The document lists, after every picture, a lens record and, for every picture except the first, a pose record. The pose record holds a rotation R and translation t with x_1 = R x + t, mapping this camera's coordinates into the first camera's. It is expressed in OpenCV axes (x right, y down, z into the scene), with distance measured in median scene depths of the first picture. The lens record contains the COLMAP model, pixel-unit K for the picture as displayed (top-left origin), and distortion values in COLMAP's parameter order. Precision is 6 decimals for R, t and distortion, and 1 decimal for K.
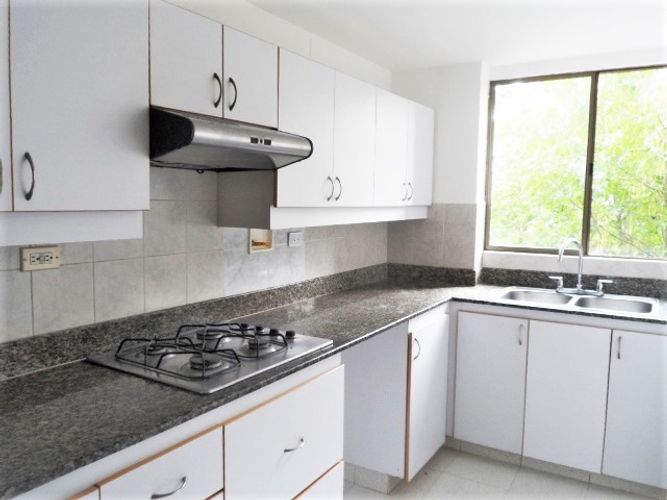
lens RADIAL K [[548.1, 0, 333.5], [0, 548.1, 250.0], [0, 0, 1]] dist [-0.011316, -0.001828]
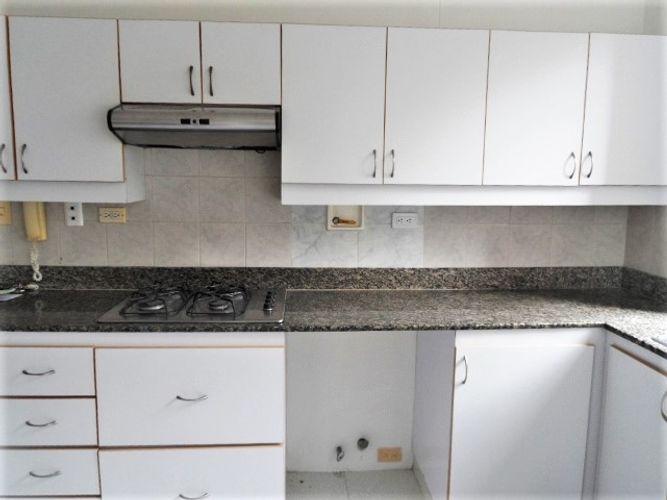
lens RADIAL K [[548.1, 0, 333.5], [0, 548.1, 250.0], [0, 0, 1]] dist [-0.011316, -0.001828]
pose [[0.567958, 0.097206, -0.817297, 0.801642], [-0.078387, 0.994876, 0.063854, -0.025633], [0.819316, 0.027799, 0.572668, 0.497434]]
